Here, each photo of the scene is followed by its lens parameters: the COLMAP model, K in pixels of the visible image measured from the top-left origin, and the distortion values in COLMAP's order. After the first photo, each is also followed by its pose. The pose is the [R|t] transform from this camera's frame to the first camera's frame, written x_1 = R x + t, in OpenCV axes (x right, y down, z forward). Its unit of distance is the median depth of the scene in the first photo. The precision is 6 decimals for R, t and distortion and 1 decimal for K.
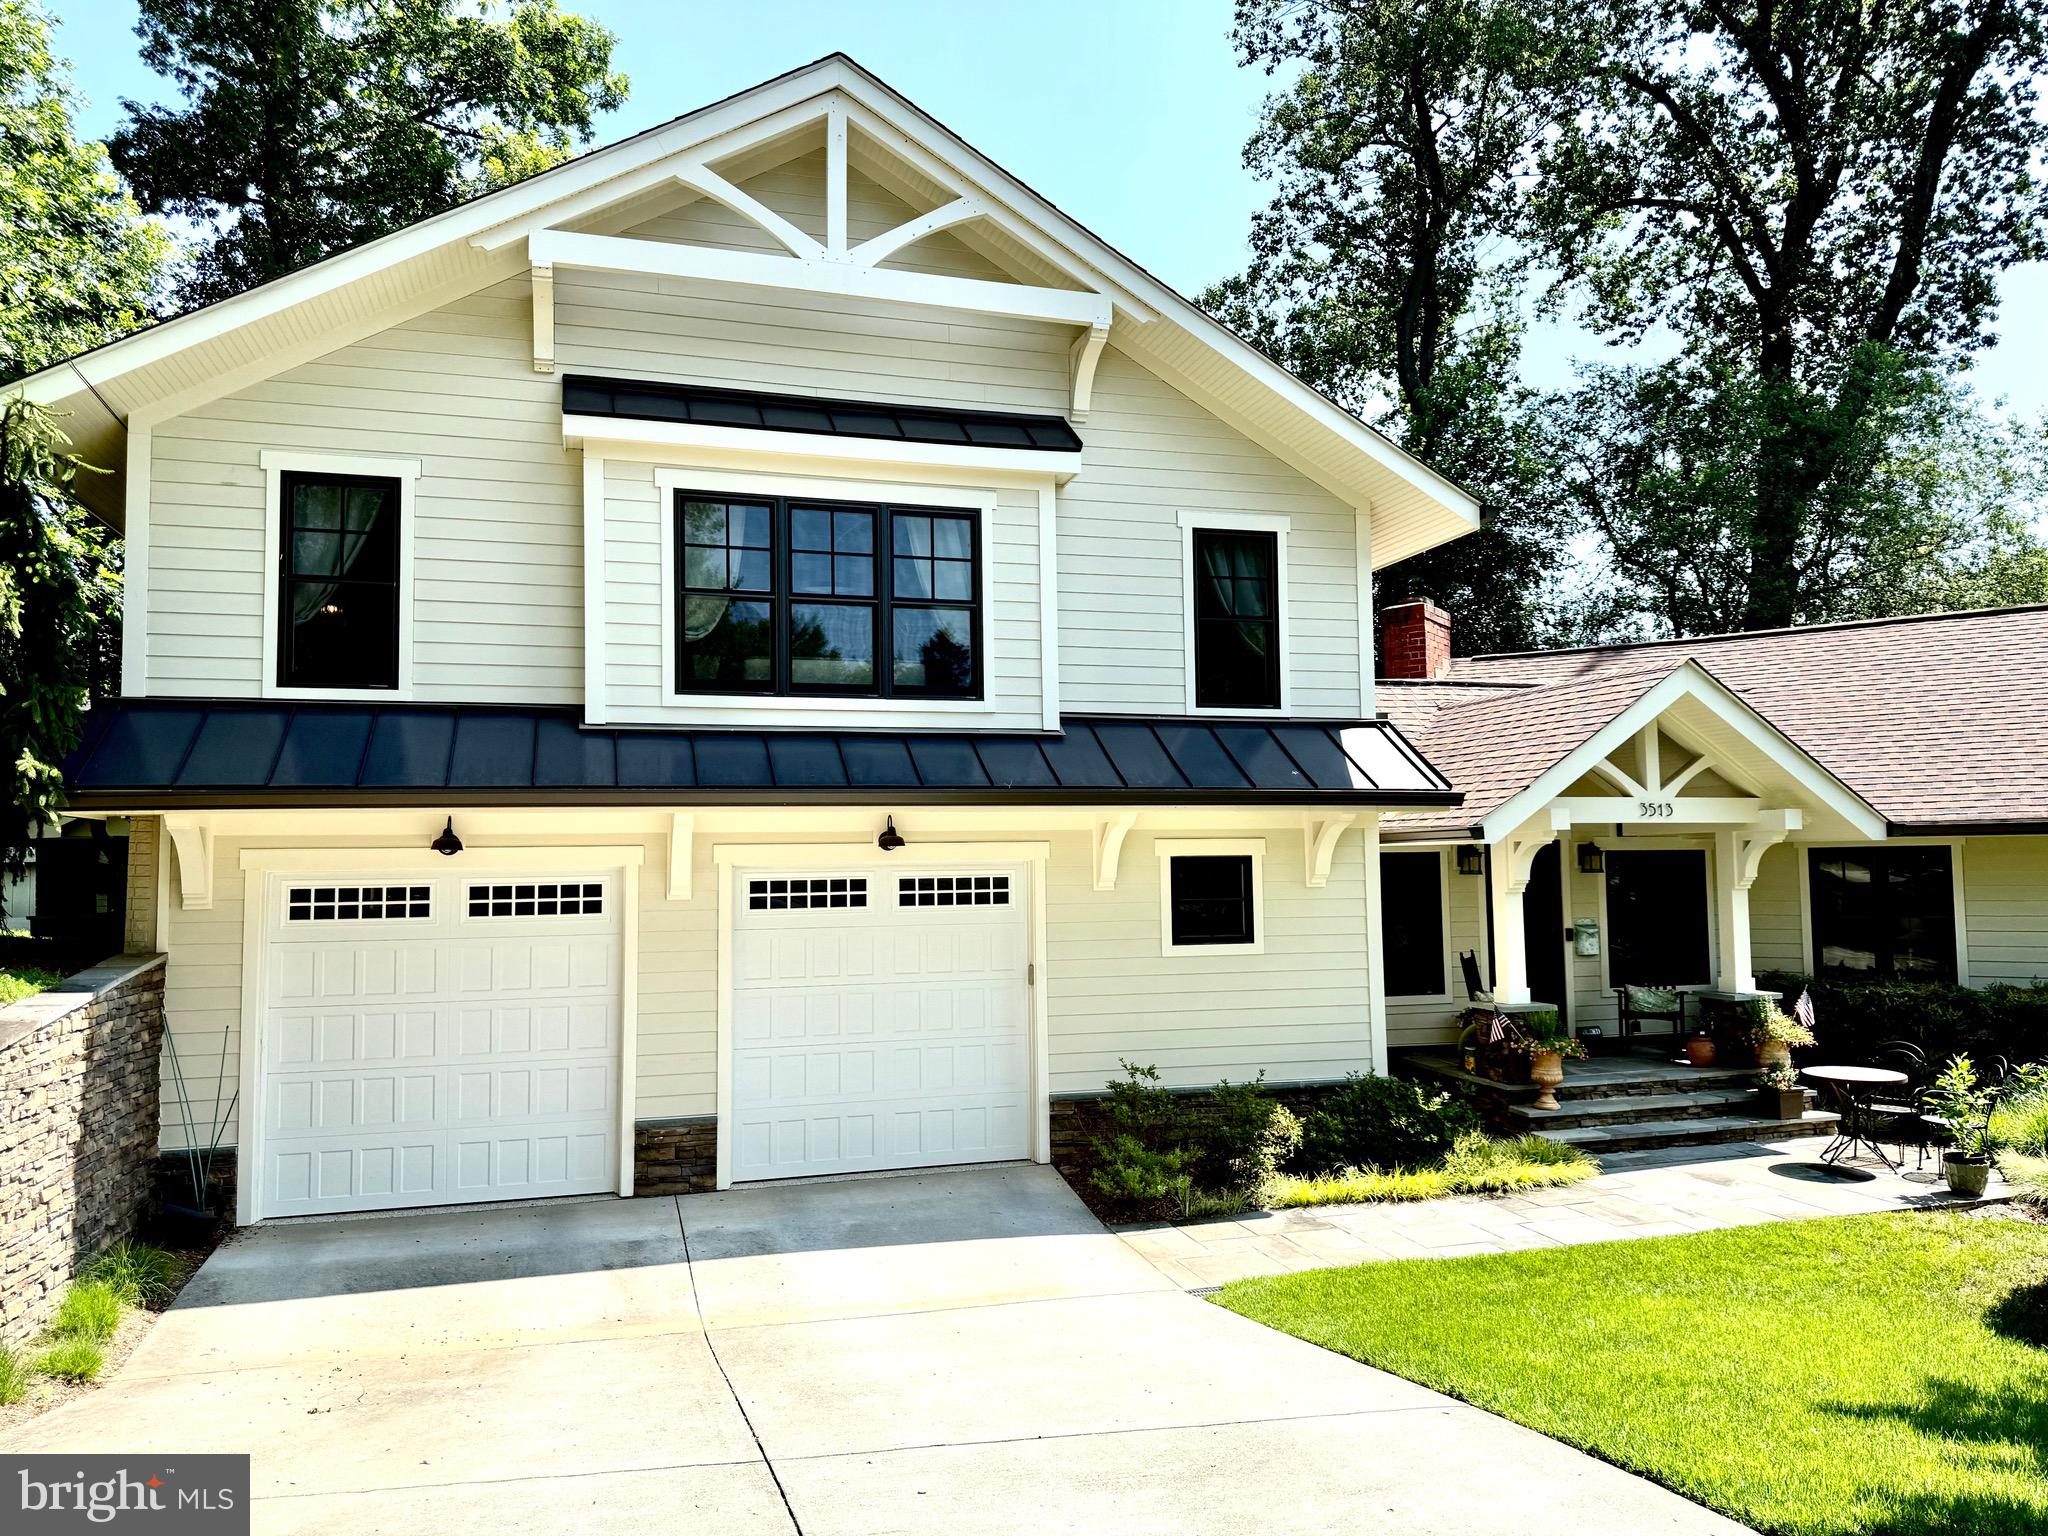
lens RADIAL K [[1454.8, 0, 1026.1], [0, 1454.8, 773.8], [0, 0, 1]] dist [-0.001518, -0.001977]
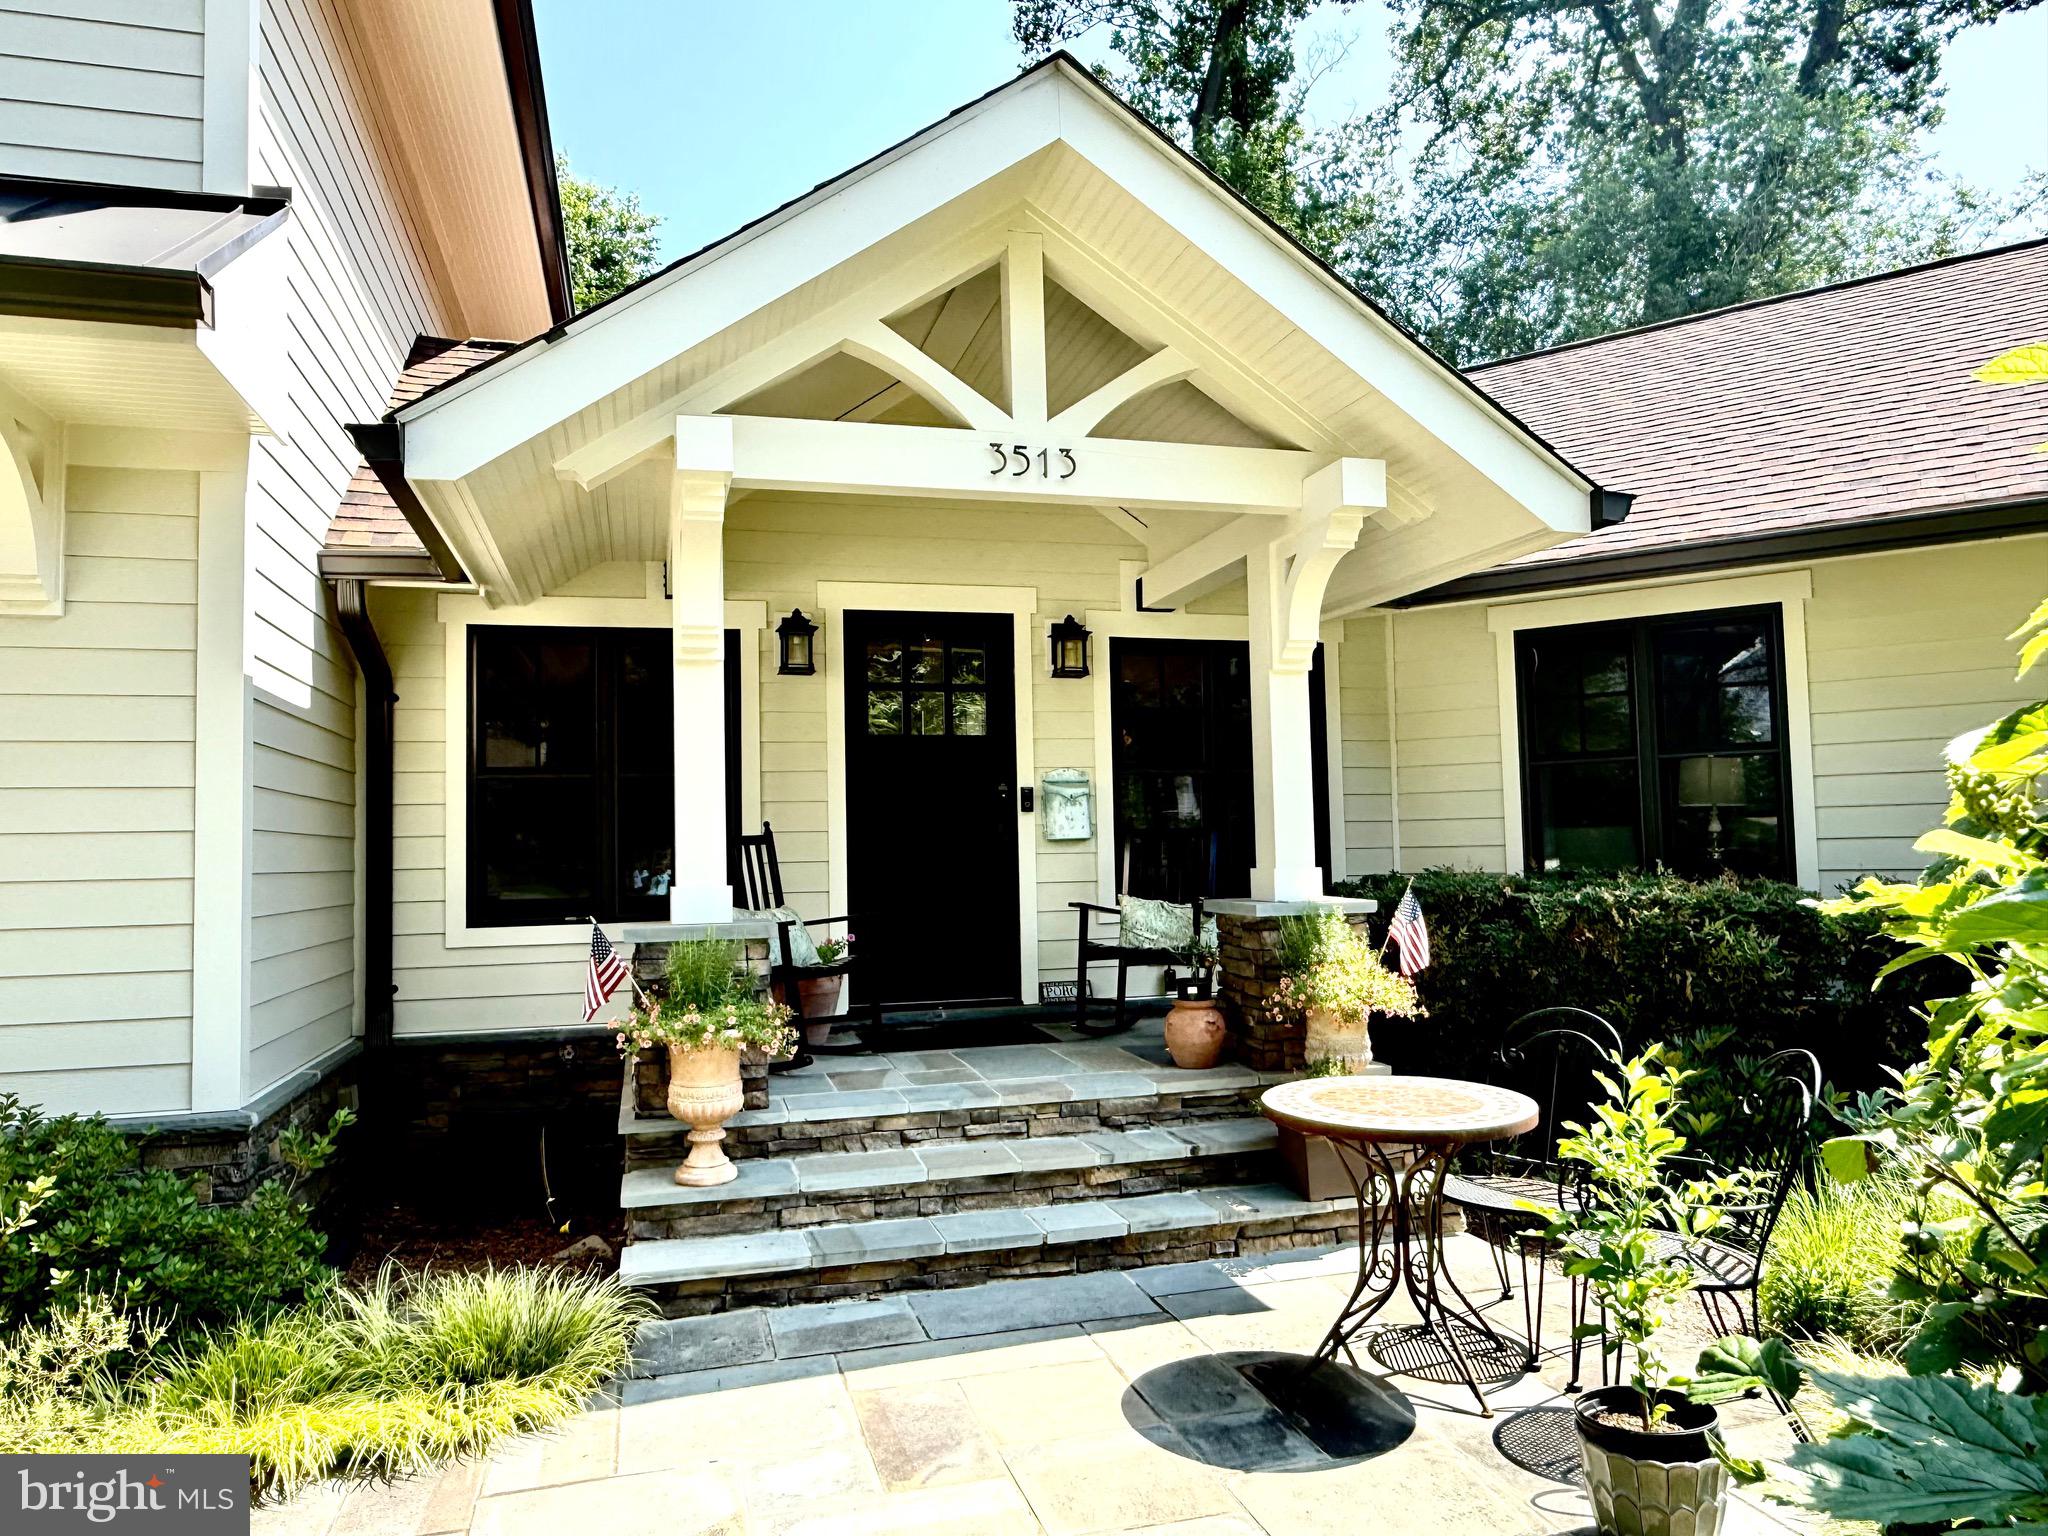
lens RADIAL K [[1355.2, 0, 1021.7], [0, 1355.2, 763.2], [0, 0, 1]] dist [-0.000883, 0.000589]
pose [[0.999690, -0.009978, -0.022794, 0.422024], [0.010011, 0.999949, 0.001343, 0.107449], [0.022779, -0.001571, 0.999739, 0.583380]]
